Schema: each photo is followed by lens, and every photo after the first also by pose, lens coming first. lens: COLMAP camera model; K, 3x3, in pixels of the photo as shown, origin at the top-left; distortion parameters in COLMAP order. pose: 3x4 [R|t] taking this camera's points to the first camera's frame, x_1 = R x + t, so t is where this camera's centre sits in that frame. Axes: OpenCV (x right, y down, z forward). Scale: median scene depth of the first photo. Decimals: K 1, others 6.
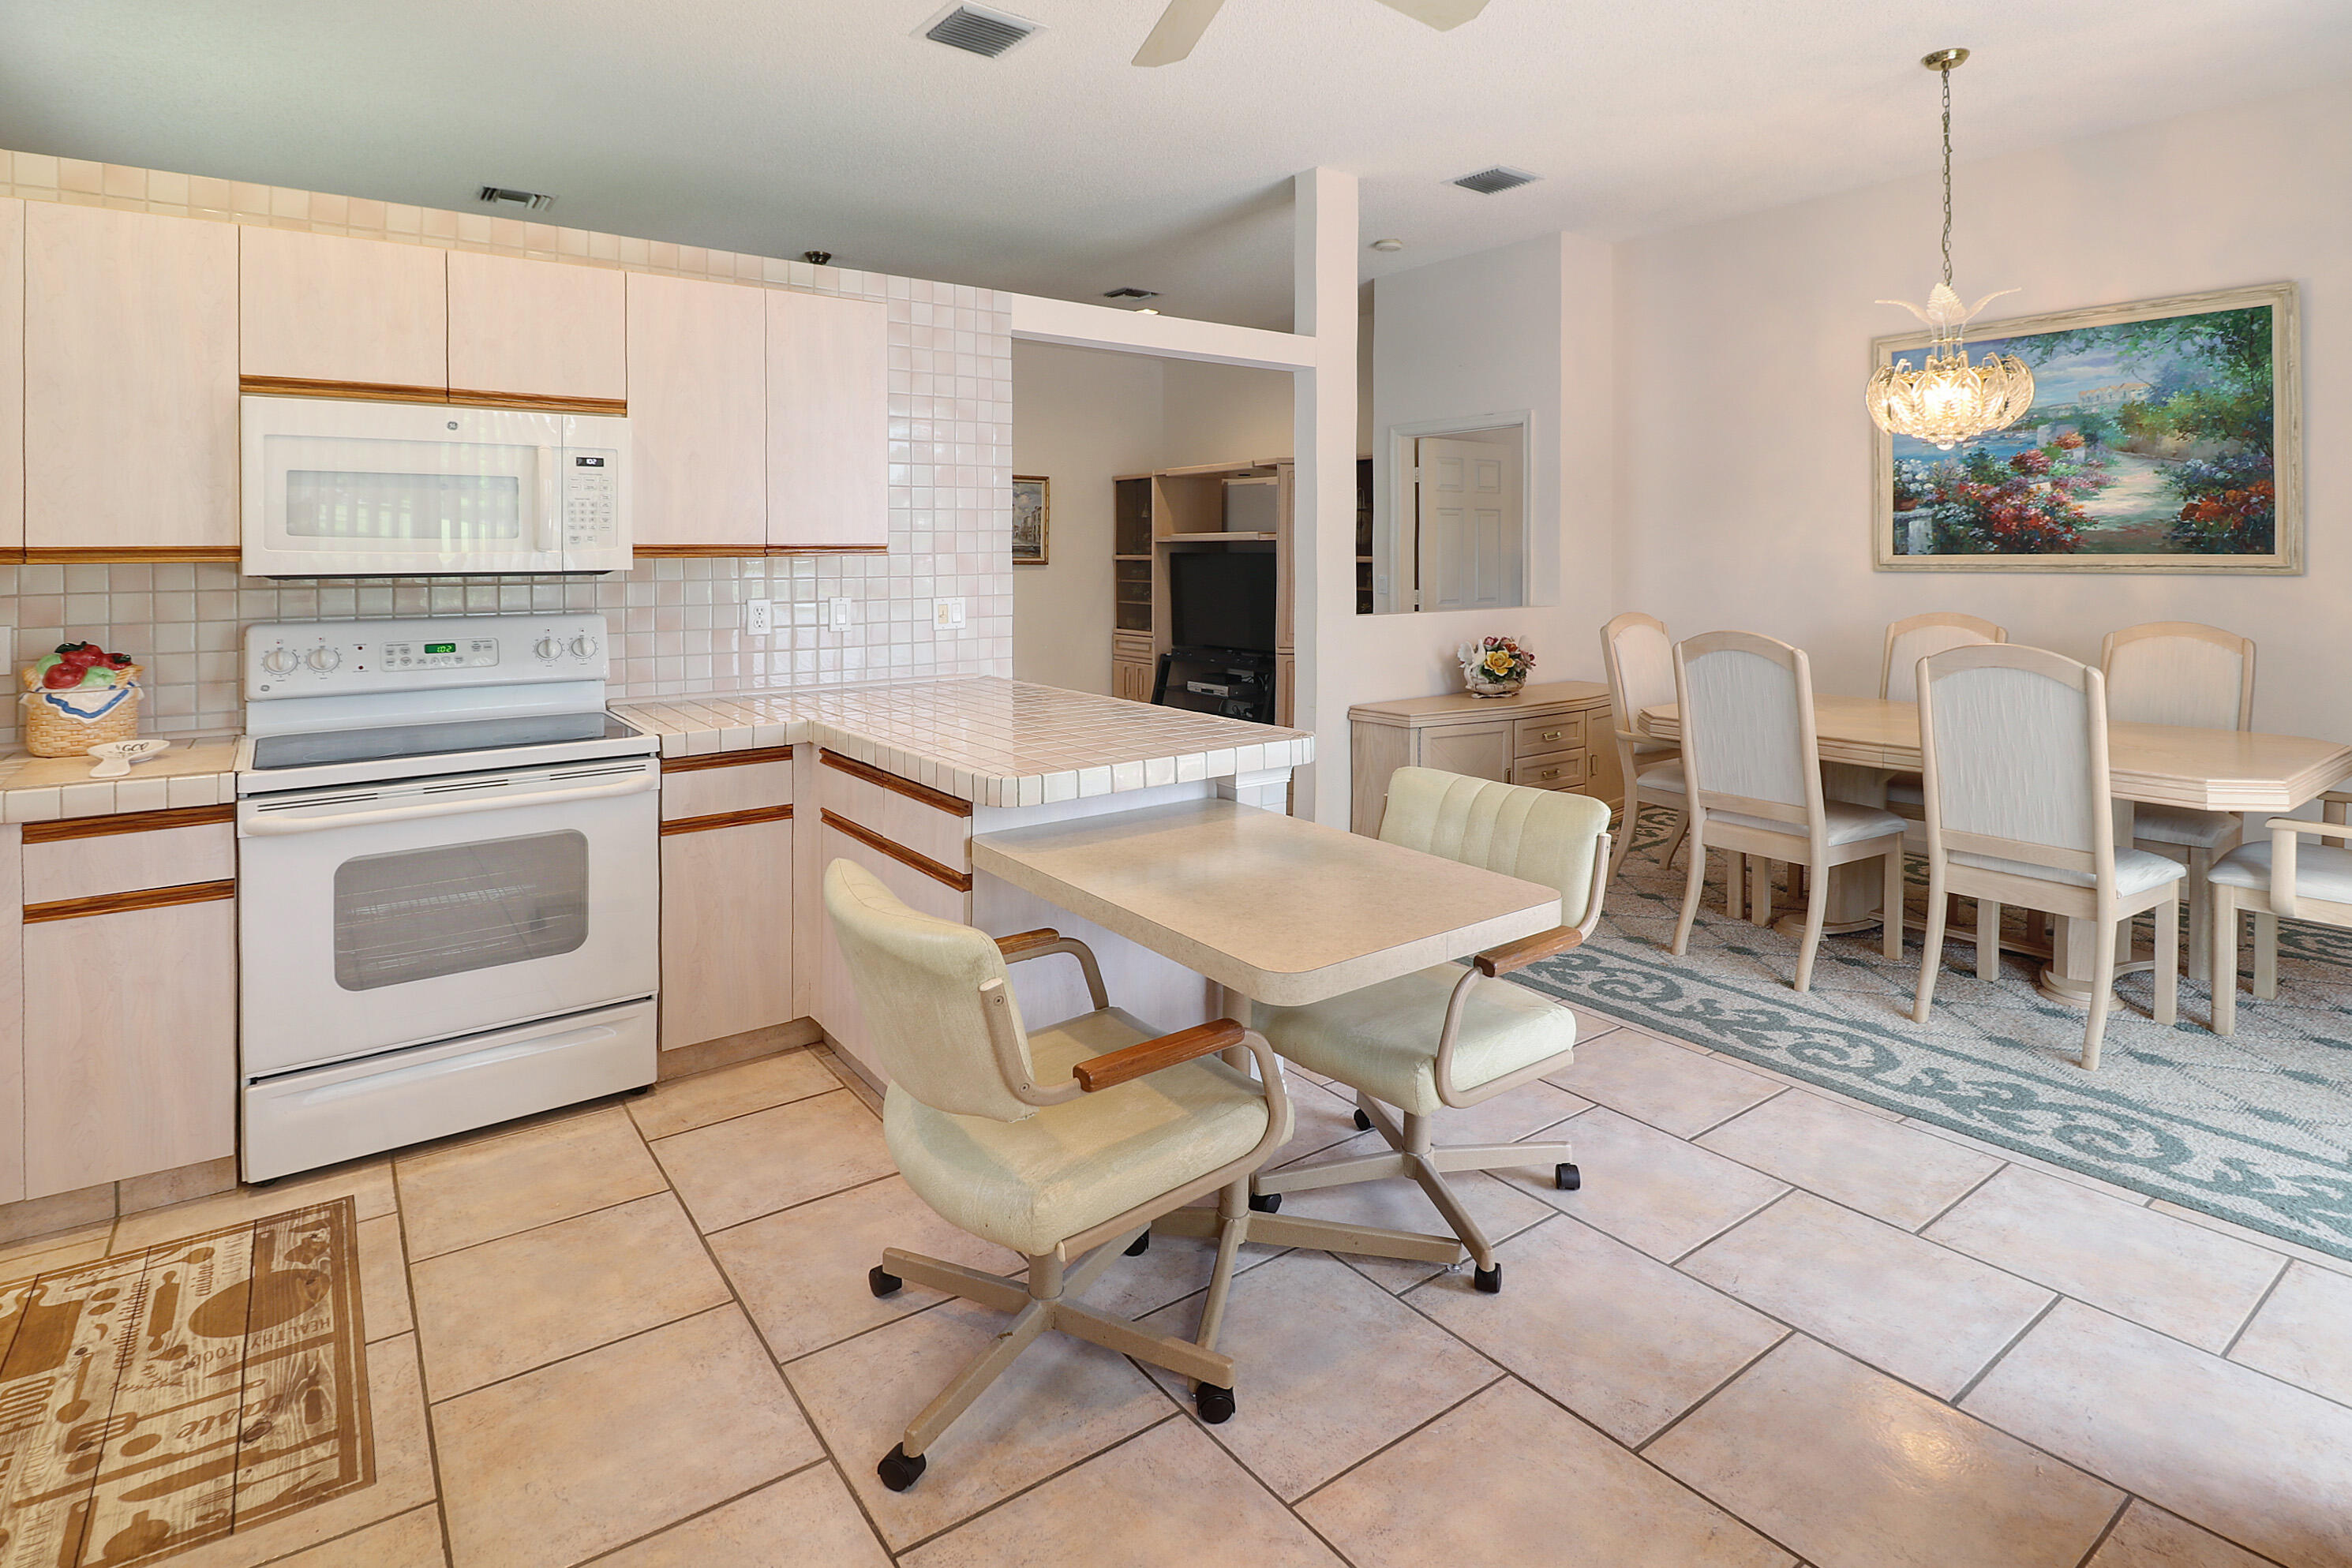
lens RADIAL K [[1138.1, 0, 1172.0], [0, 1138.1, 649.8], [0, 0, 1]] dist [0.001578, -0.011586]
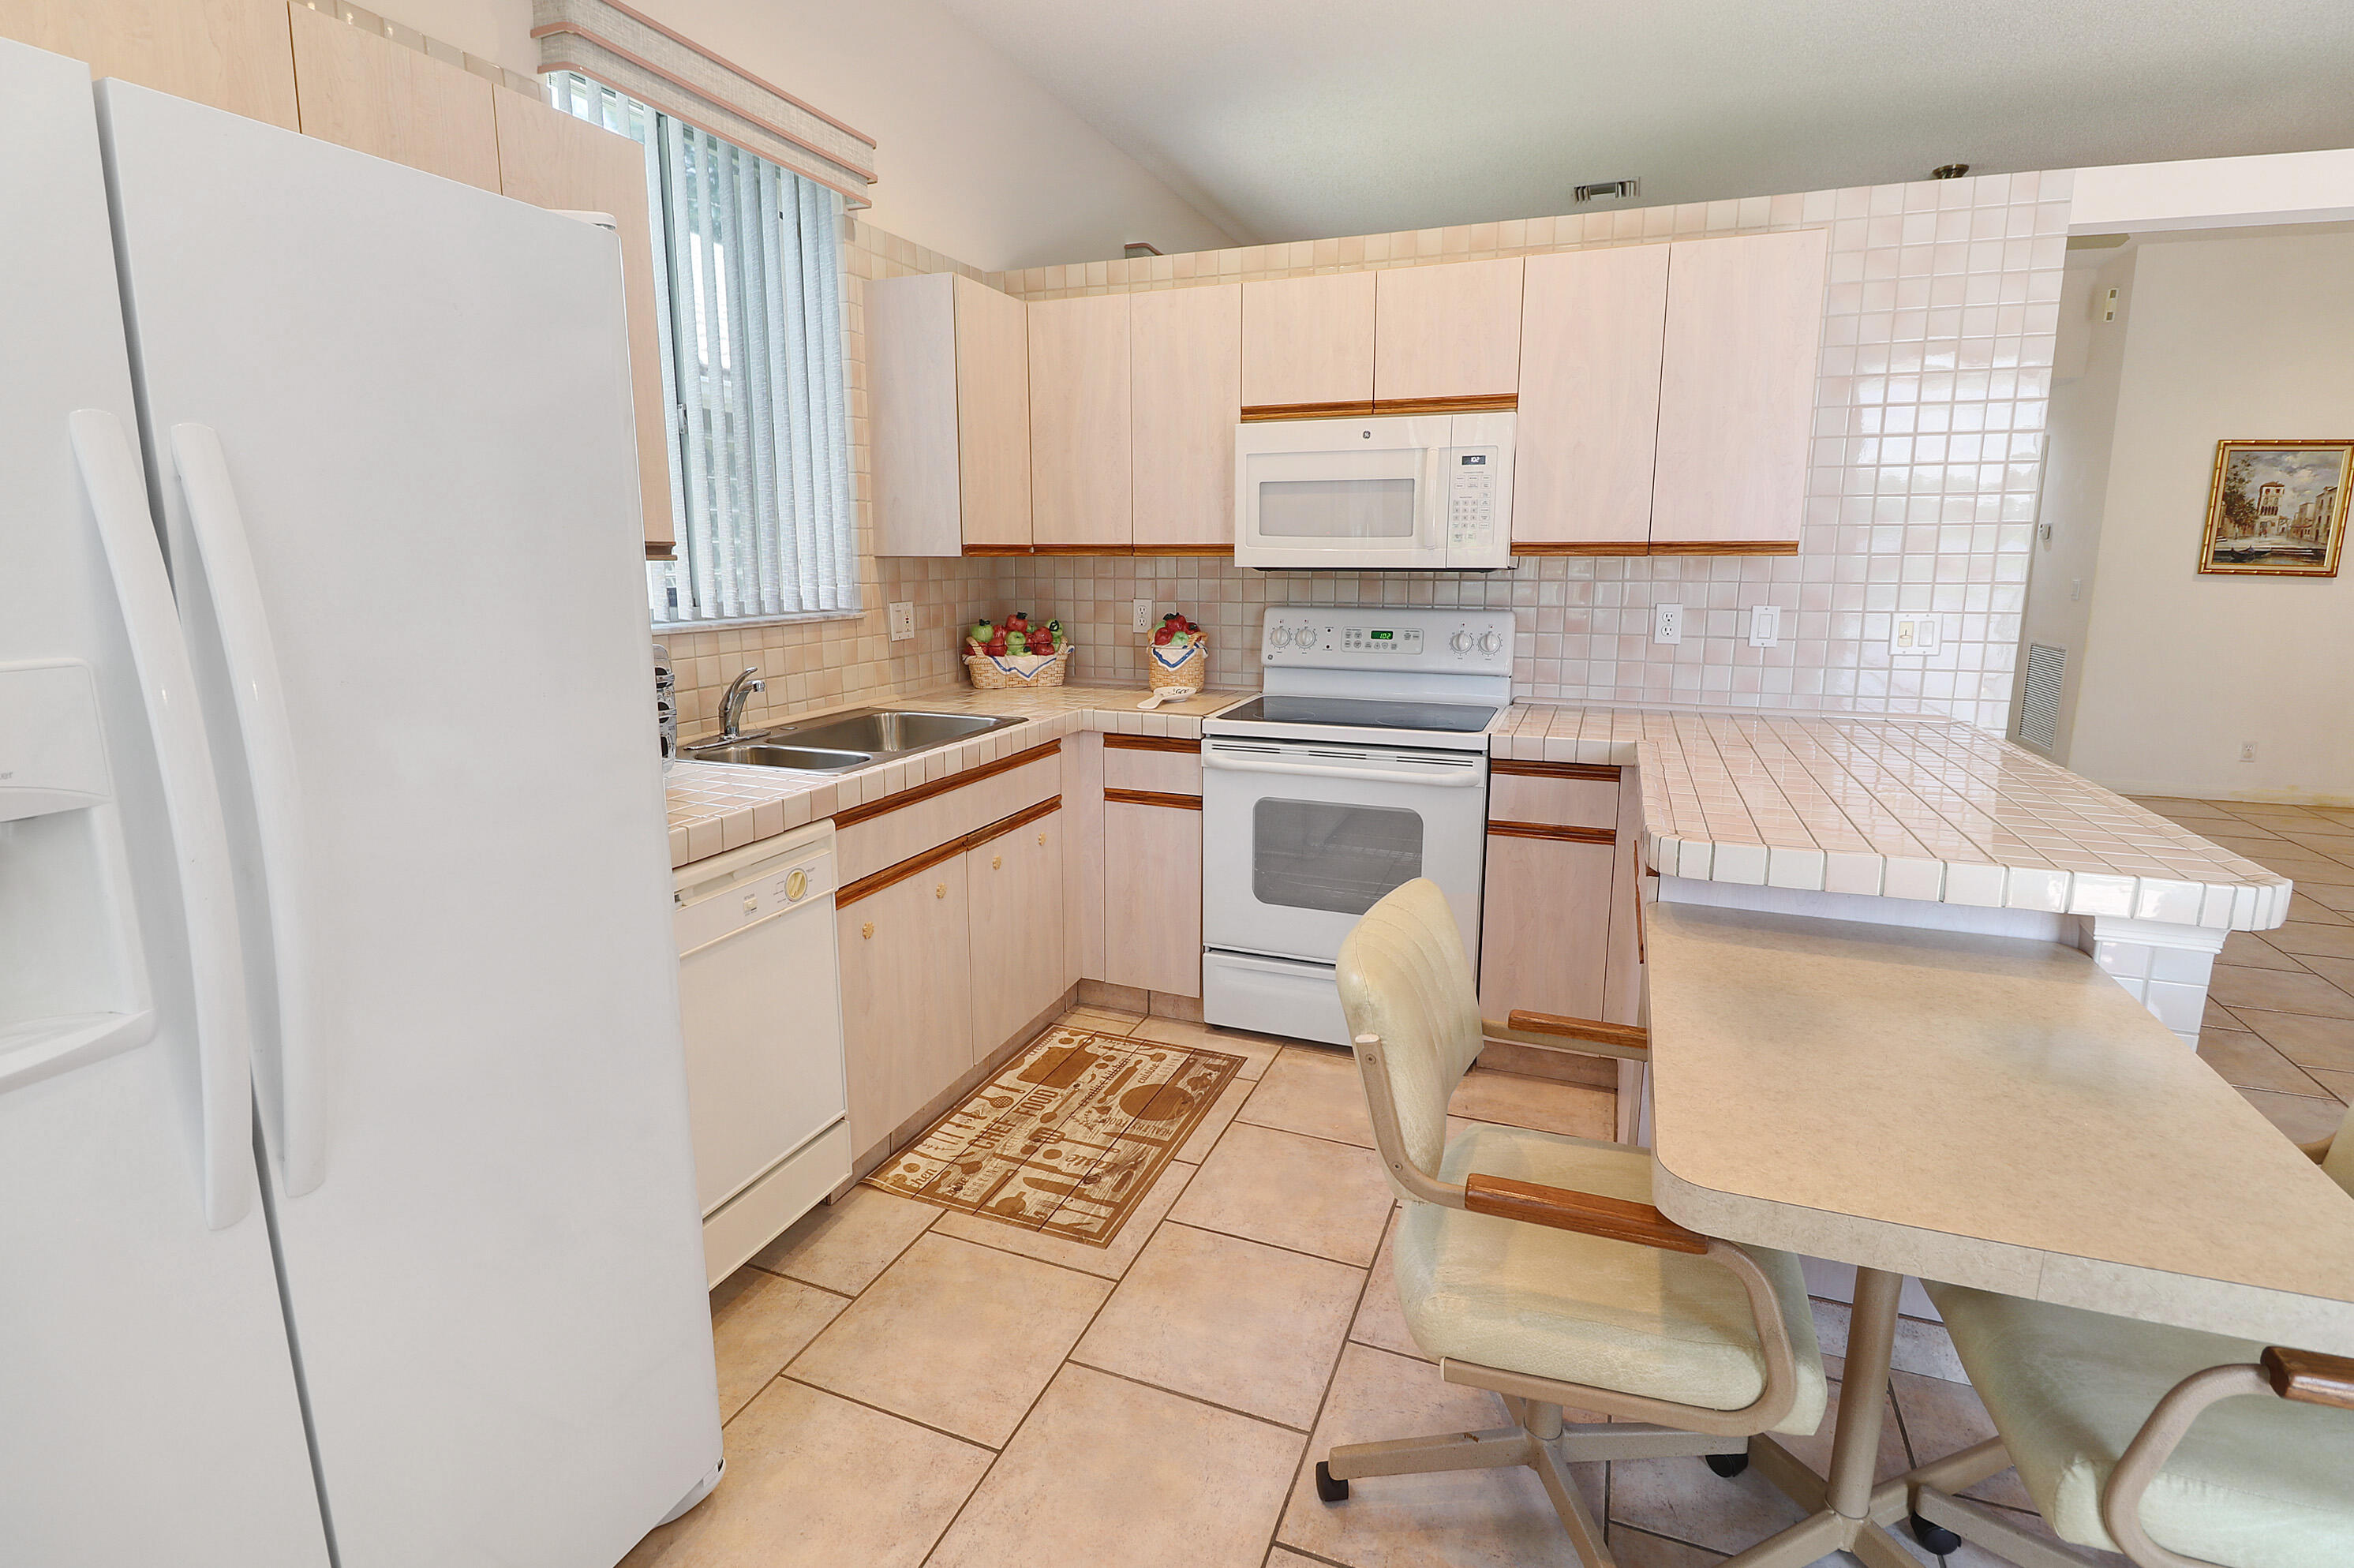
lens RADIAL K [[1178.7, 0, 1198.5], [0, 1178.7, 771.0], [0, 0, 1]] dist [0.002504, -0.000799]
pose [[0.542150, 0.158967, -0.825108, 0.301784], [-0.076667, 0.987204, 0.139822, -0.021019], [0.836777, -0.012546, 0.547400, 0.232273]]
